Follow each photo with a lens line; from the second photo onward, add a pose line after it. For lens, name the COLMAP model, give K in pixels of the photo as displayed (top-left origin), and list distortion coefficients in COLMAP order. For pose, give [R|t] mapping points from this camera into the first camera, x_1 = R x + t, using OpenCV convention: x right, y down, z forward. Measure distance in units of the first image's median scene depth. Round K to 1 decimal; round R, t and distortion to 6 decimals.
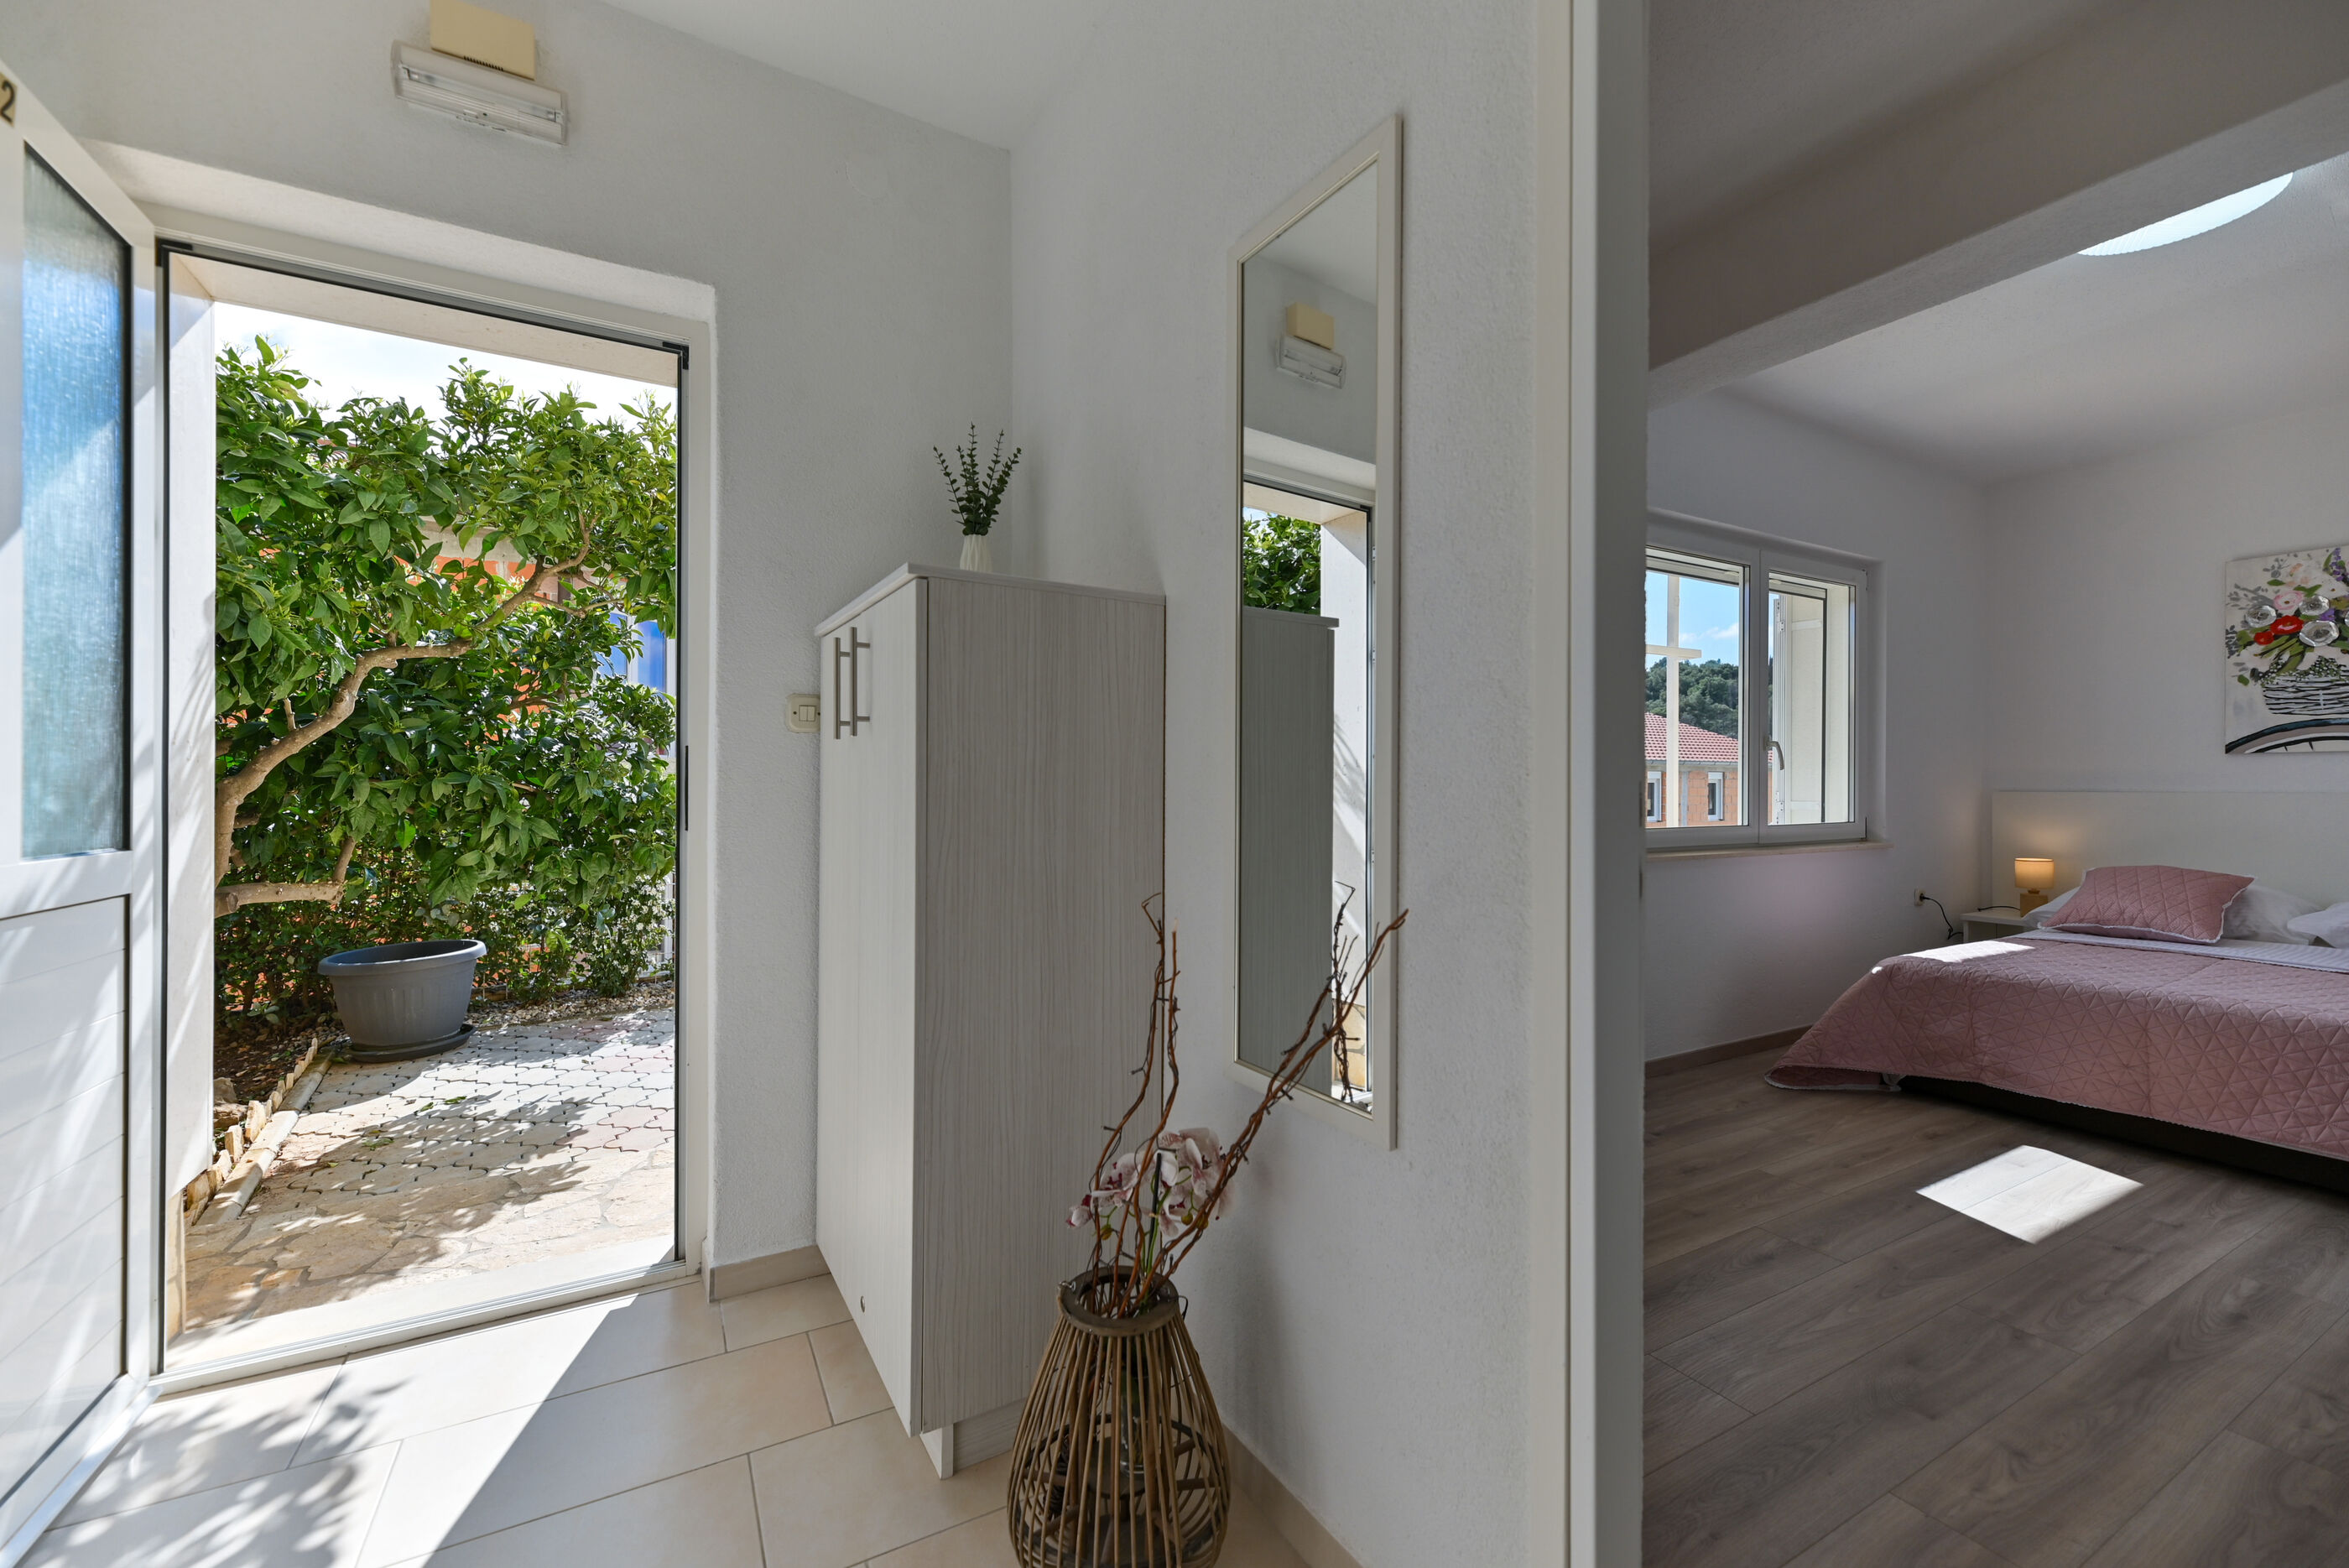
lens RADIAL K [[945.3, 0, 1162.3], [0, 945.3, 784.4], [0, 0, 1]] dist [0.001867, 0.000220]
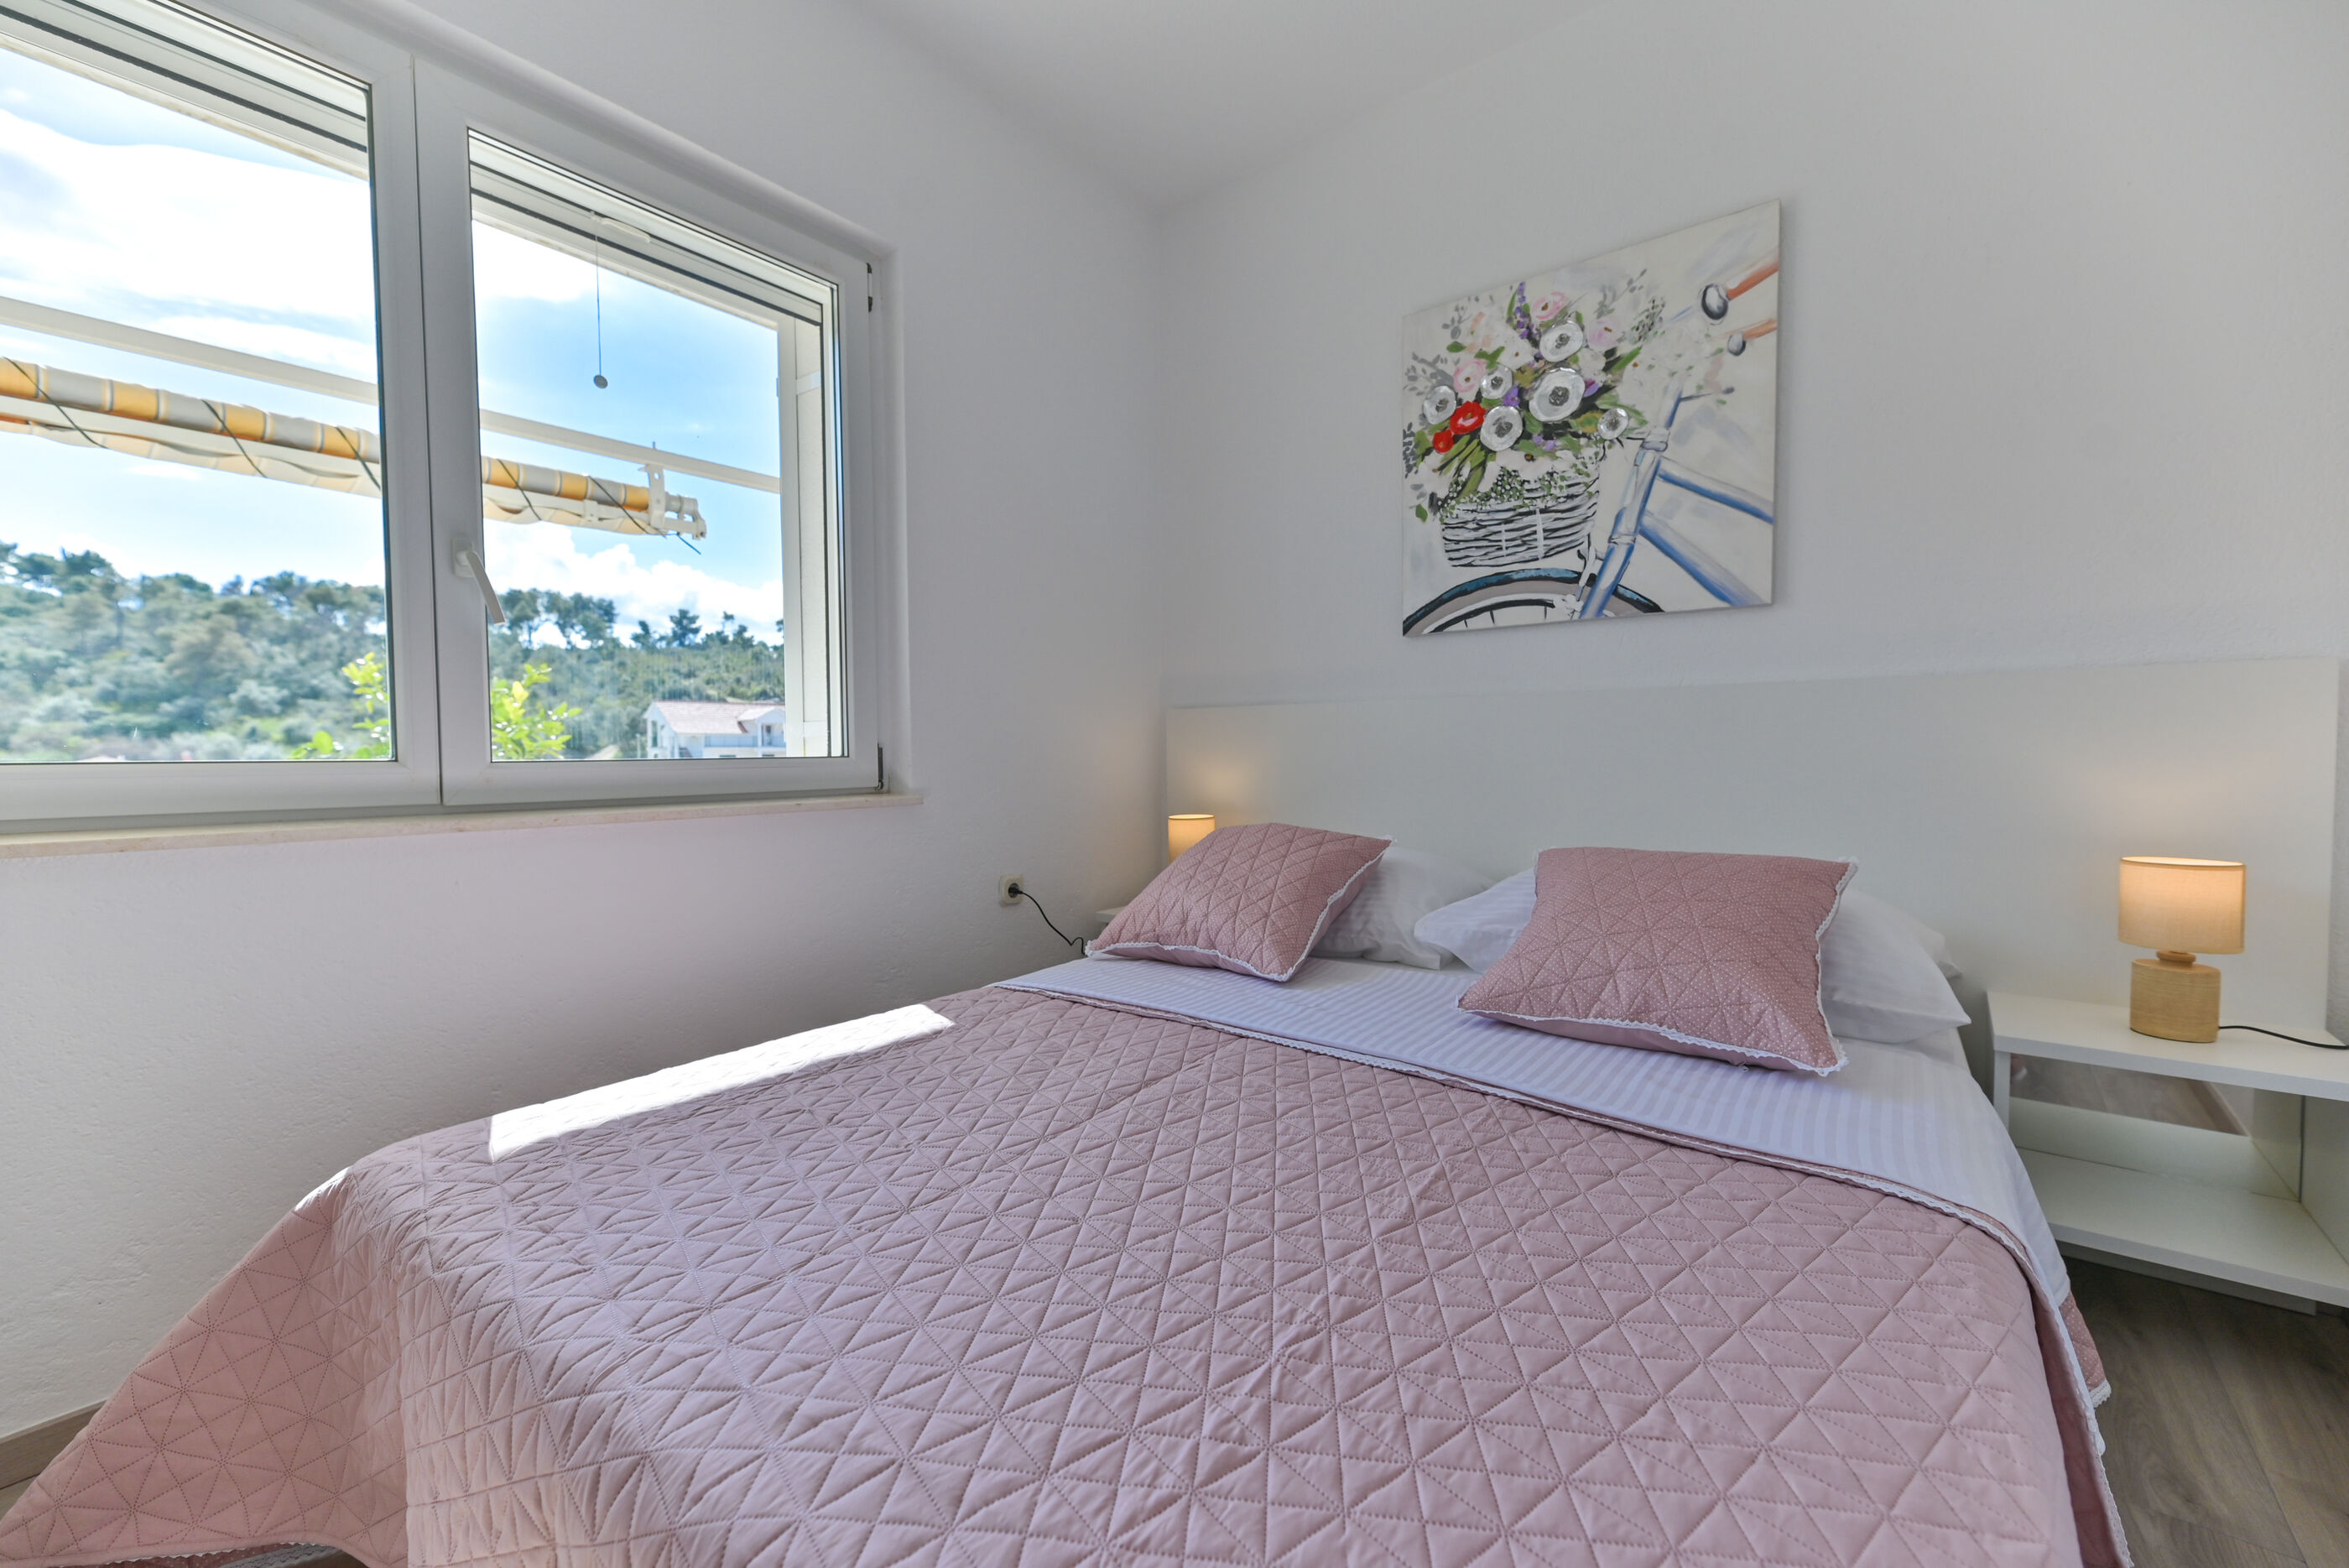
lens RADIAL K [[939.1, 0, 1172.6], [0, 939.1, 788.3], [0, 0, 1]] dist [0.003762, -0.000419]
pose [[0.921070, -0.026093, 0.388522, 0.793043], [0.010192, 0.999026, 0.042931, 0.041560], [-0.389264, -0.035582, 0.920439, 0.525785]]
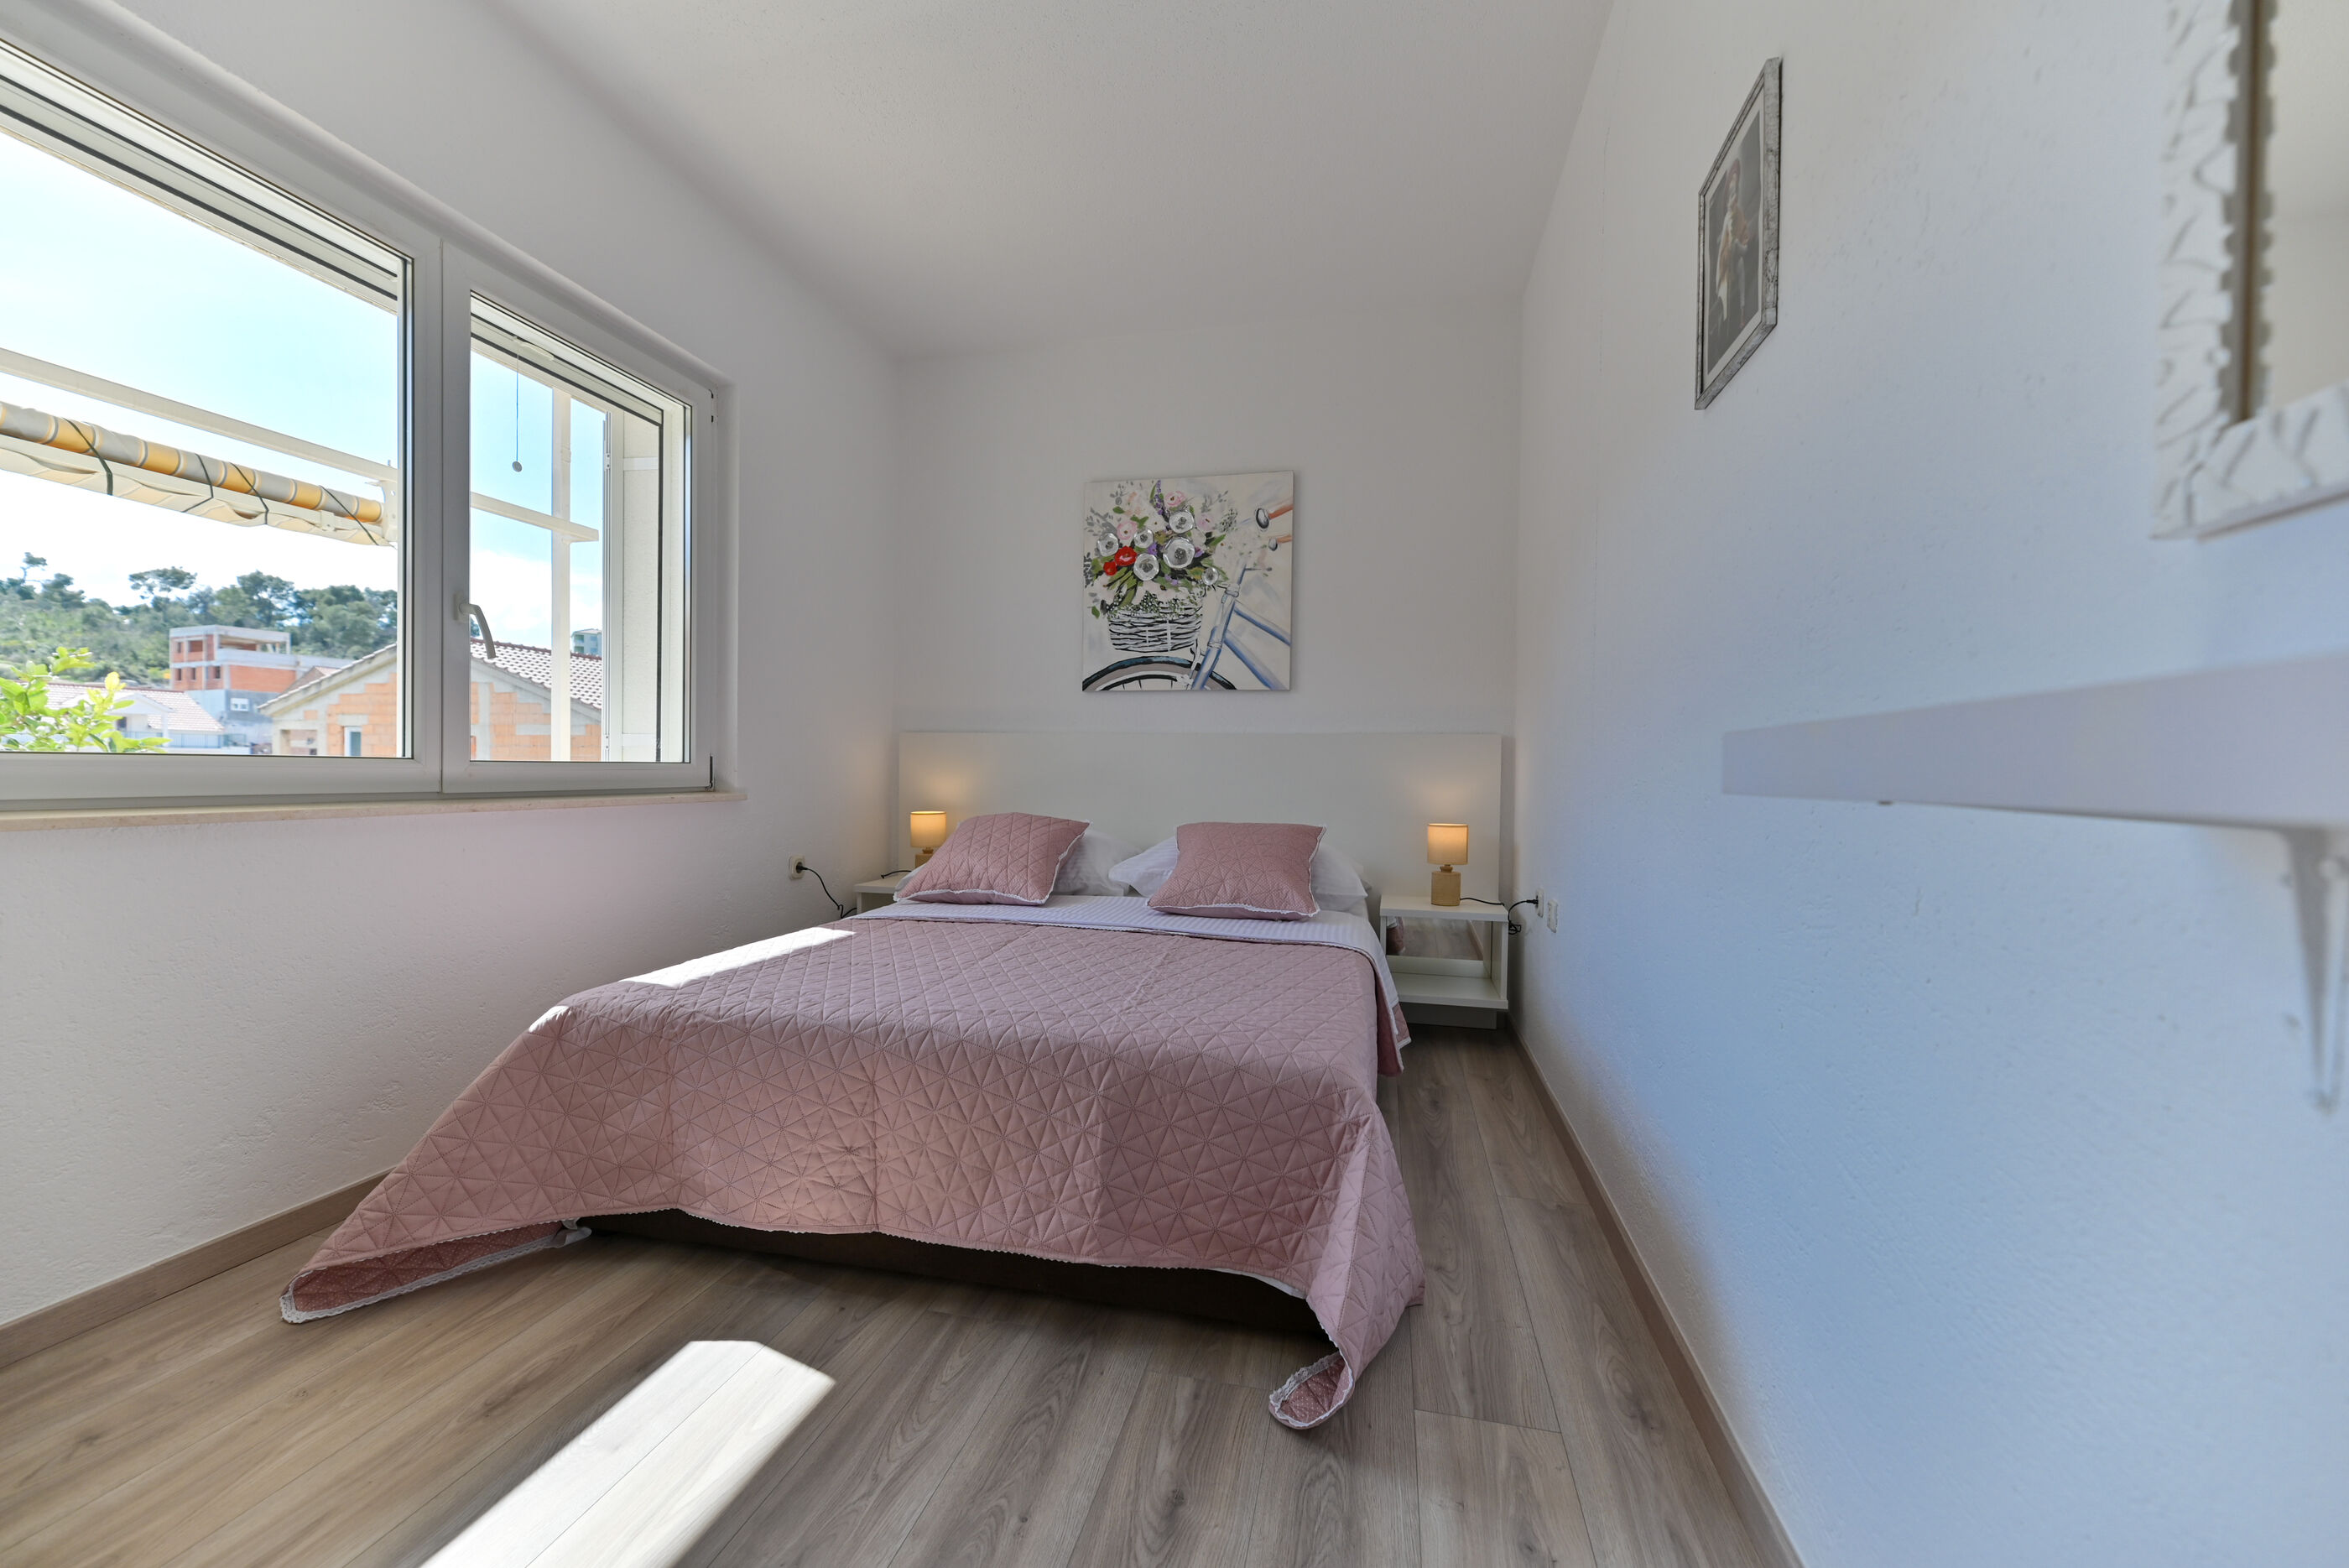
lens RADIAL K [[930.0, 0, 1174.0], [0, 930.0, 787.2], [0, 0, 1]] dist [0.006416, -0.001188]
pose [[0.661766, -0.009124, 0.749655, 0.529370], [-0.012153, 0.999664, 0.022895, 0.042672], [-0.749612, -0.024262, 0.661432, 0.349189]]
